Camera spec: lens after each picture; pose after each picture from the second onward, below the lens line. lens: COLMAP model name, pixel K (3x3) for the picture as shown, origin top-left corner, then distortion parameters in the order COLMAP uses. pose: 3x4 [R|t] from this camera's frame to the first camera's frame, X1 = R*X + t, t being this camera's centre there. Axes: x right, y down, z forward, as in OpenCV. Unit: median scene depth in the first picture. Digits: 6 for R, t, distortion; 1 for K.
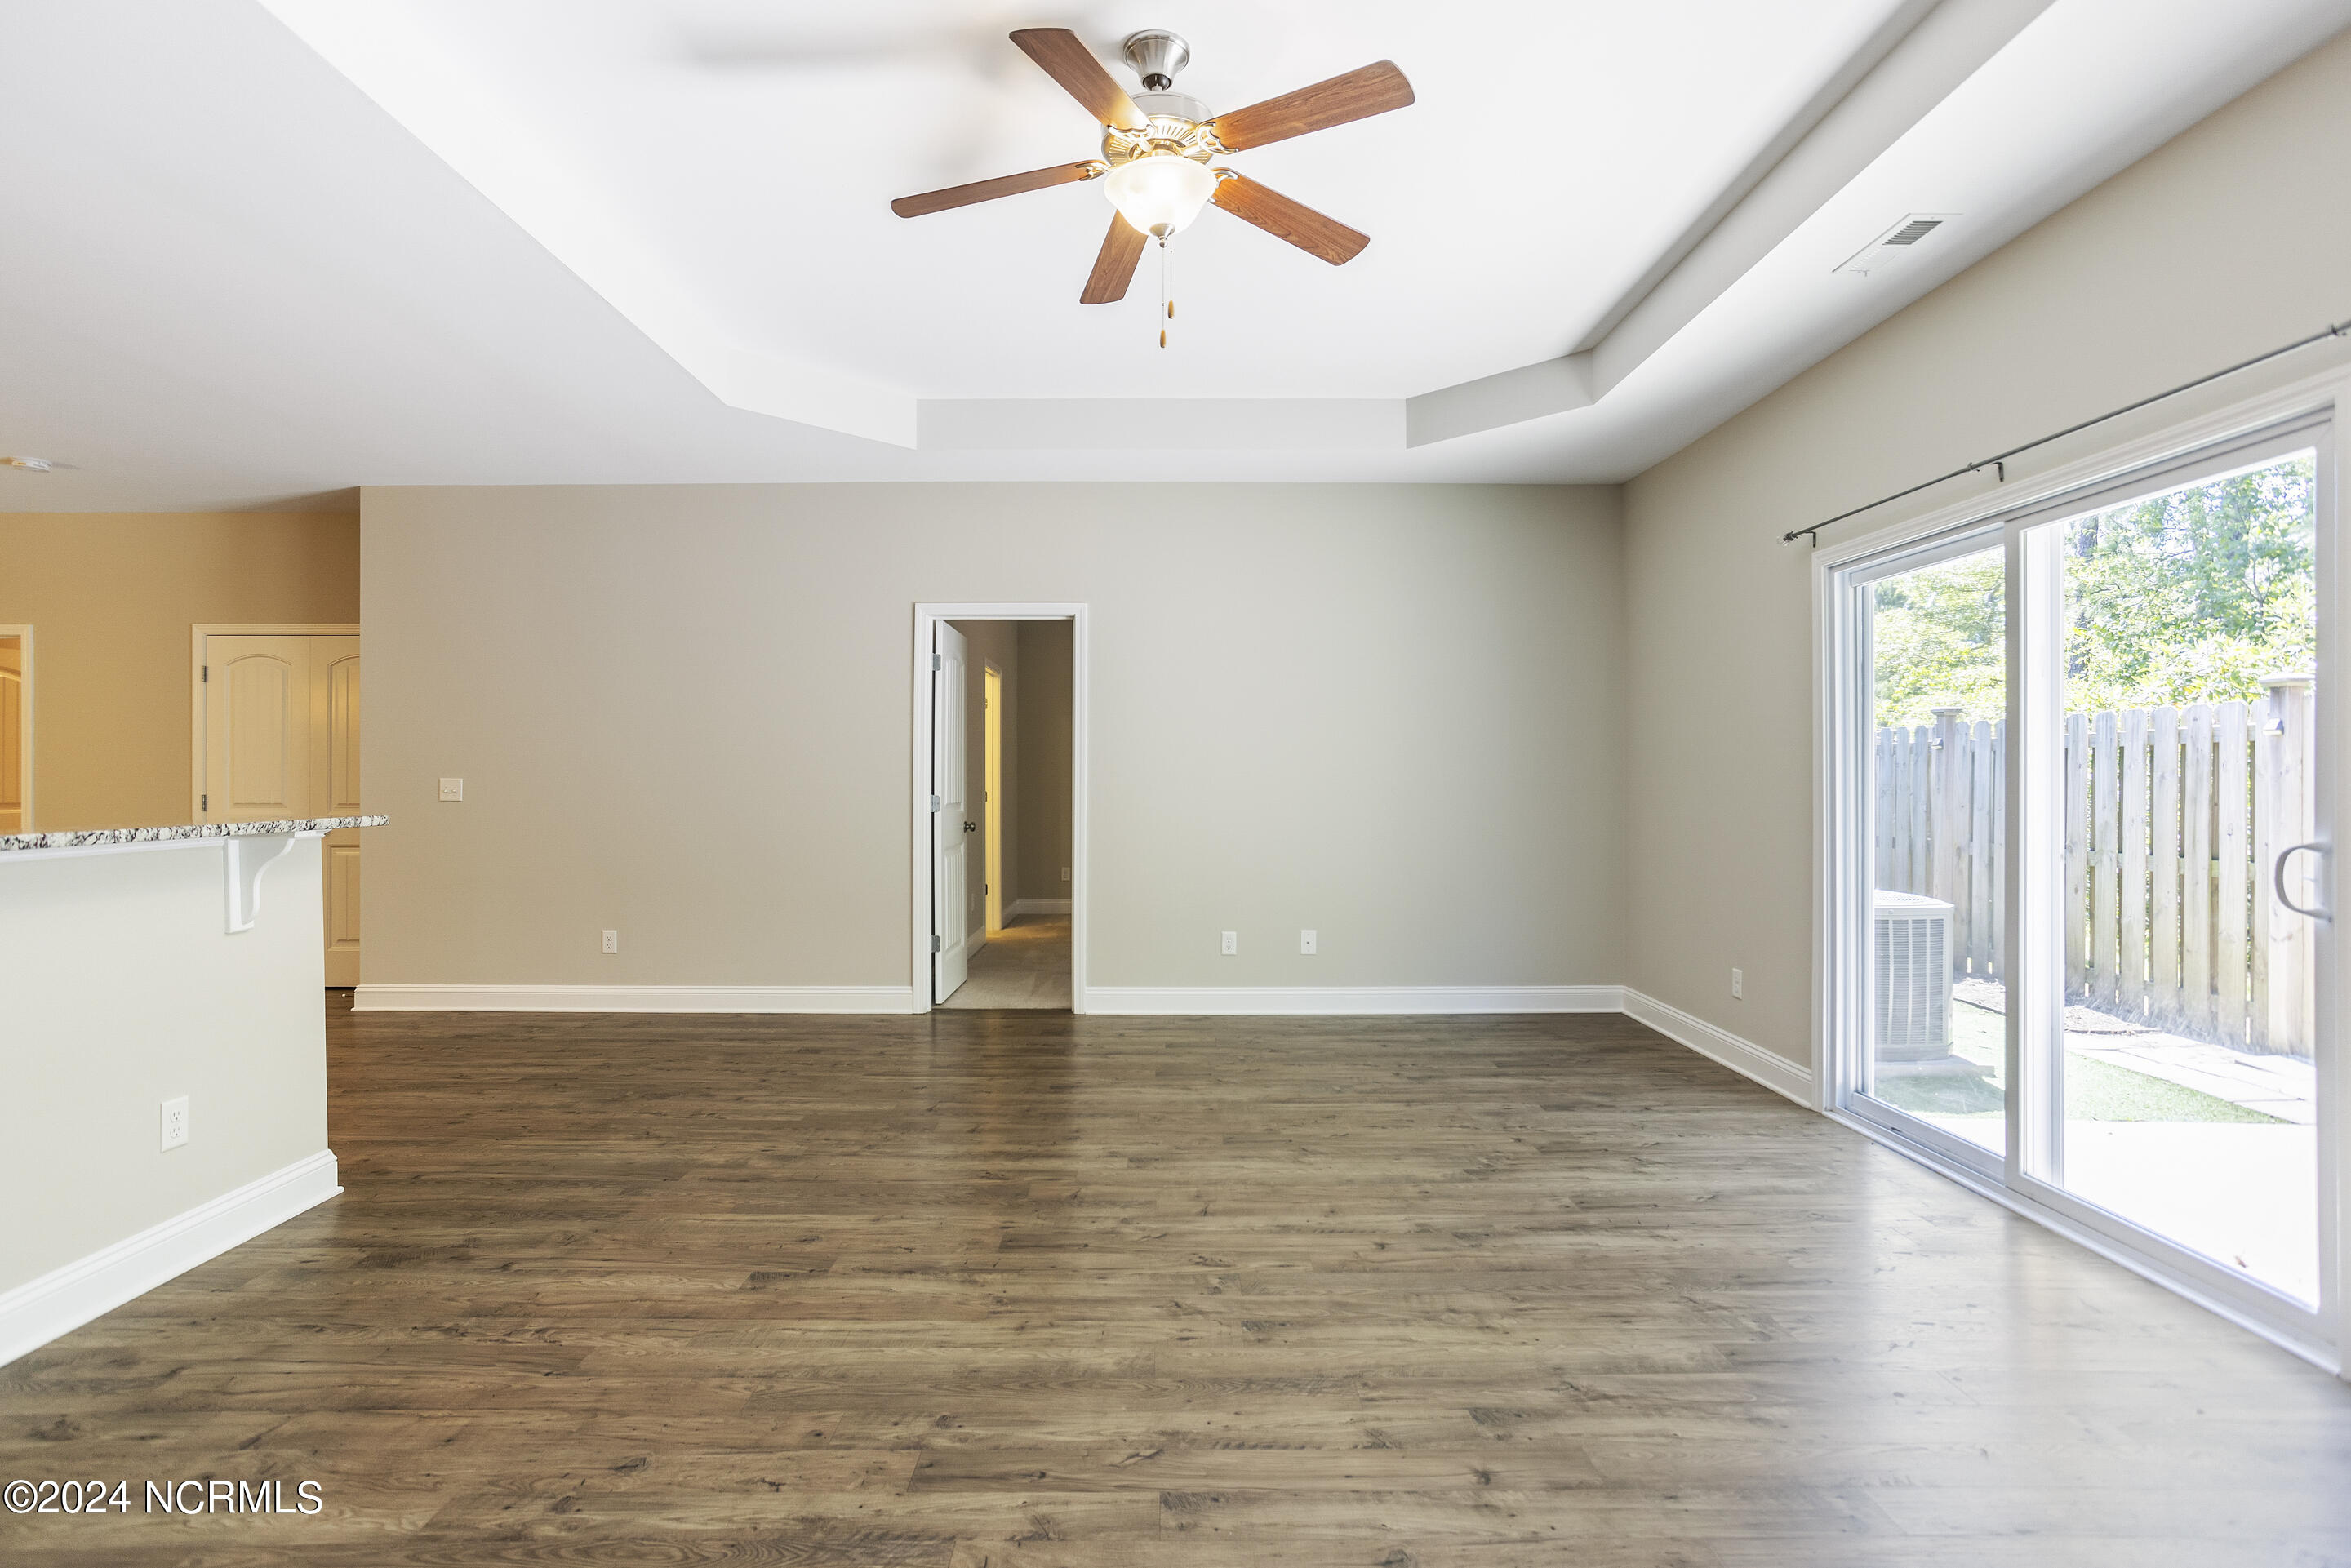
lens RADIAL K [[1139.3, 0, 1175.4], [0, 1139.3, 777.0], [0, 0, 1]] dist [-0.054110, 0.035057]
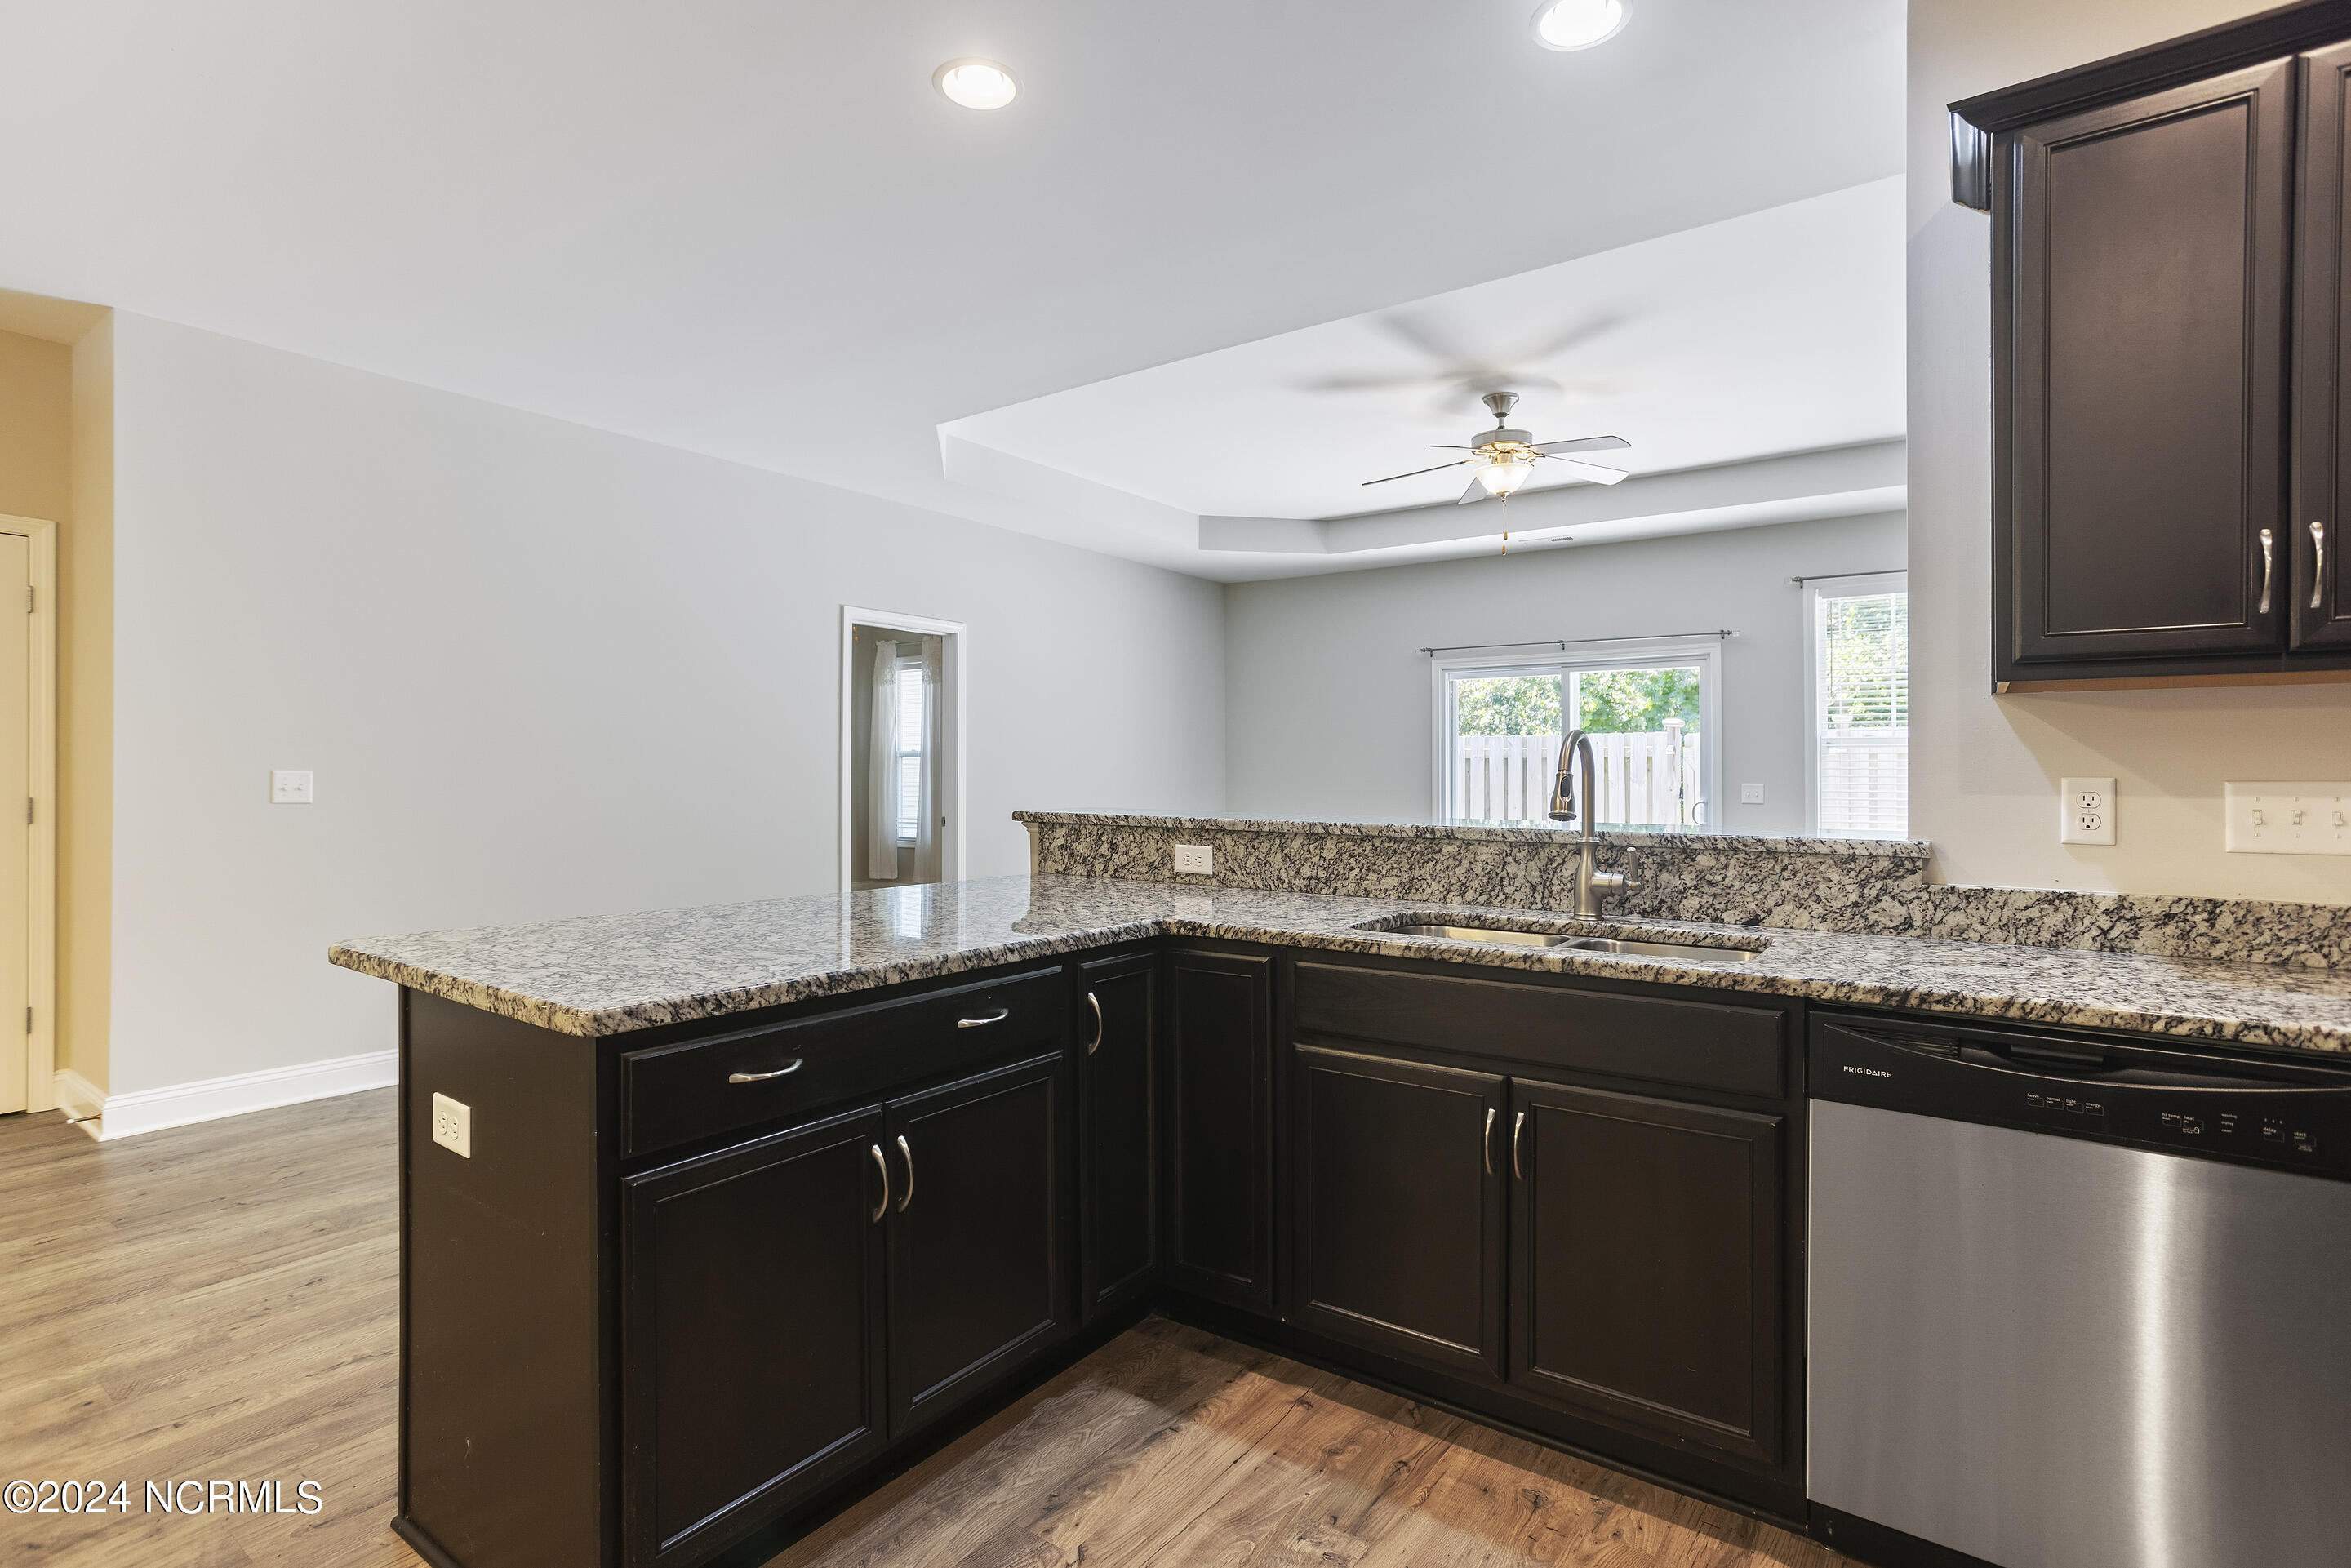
lens RADIAL K [[1130.5, 0, 1176.6], [0, 1130.5, 782.6], [0, 0, 1]] dist [-0.049910, 0.034220]
pose [[0.588903, -0.000771, 0.808203, -1.793581], [-0.006879, 0.999959, 0.005967, 0.001747], [-0.808174, -0.009073, 0.588873, 0.302475]]
